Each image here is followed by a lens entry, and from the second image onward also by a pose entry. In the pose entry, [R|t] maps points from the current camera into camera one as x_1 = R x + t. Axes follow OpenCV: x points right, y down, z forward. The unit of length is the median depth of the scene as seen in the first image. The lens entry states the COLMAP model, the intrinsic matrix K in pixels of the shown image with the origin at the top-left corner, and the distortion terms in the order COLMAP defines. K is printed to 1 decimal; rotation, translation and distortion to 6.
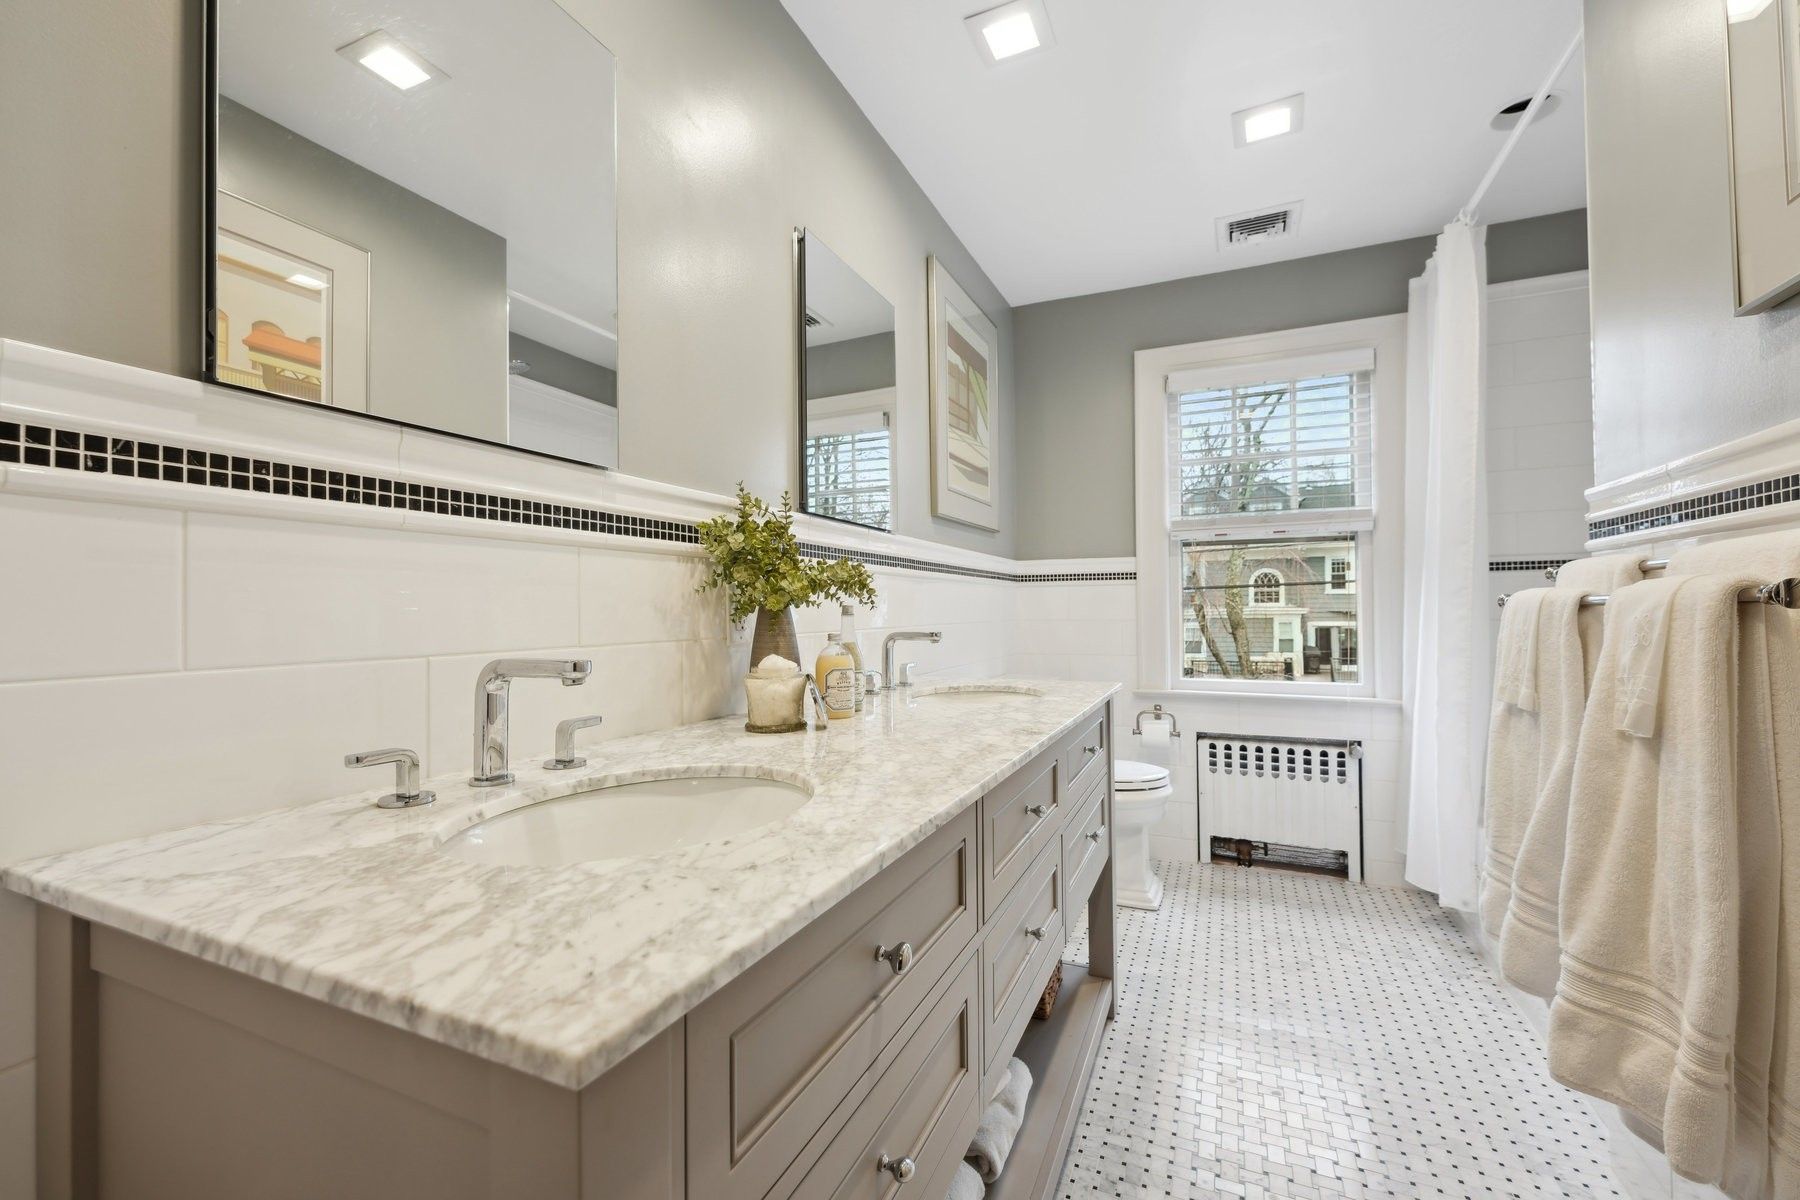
lens RADIAL K [[739.3, 0, 902.9], [0, 739.3, 601.8], [0, 0, 1]] dist [-0.002887, -0.000506]
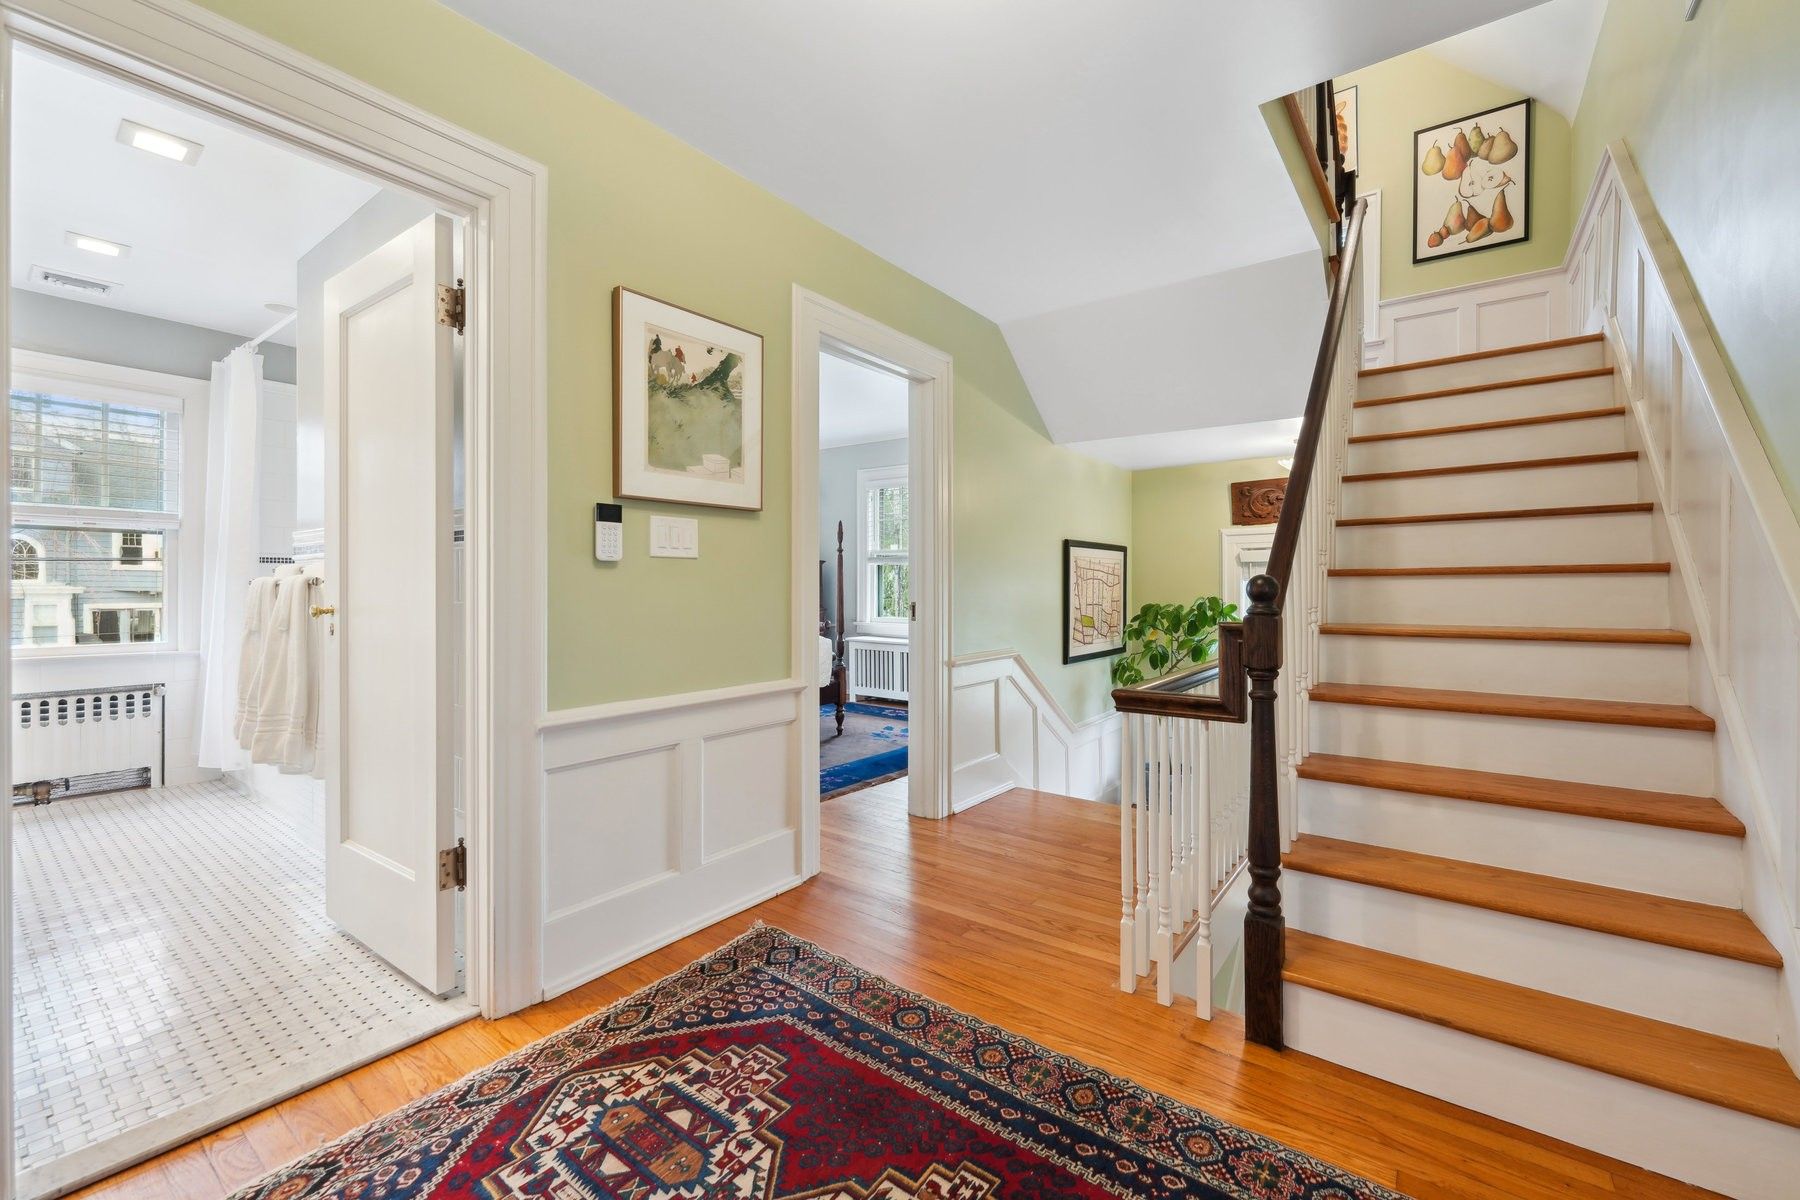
lens RADIAL K [[739.3, 0, 899.1], [0, 739.3, 589.8], [0, 0, 1]] dist [-0.002887, -0.000506]
pose [[0.226598, 0.009633, 0.973941, -0.388374], [-0.018351, 0.999816, -0.005619, 0.000221], [-0.973815, -0.016600, 0.226733, -0.611007]]
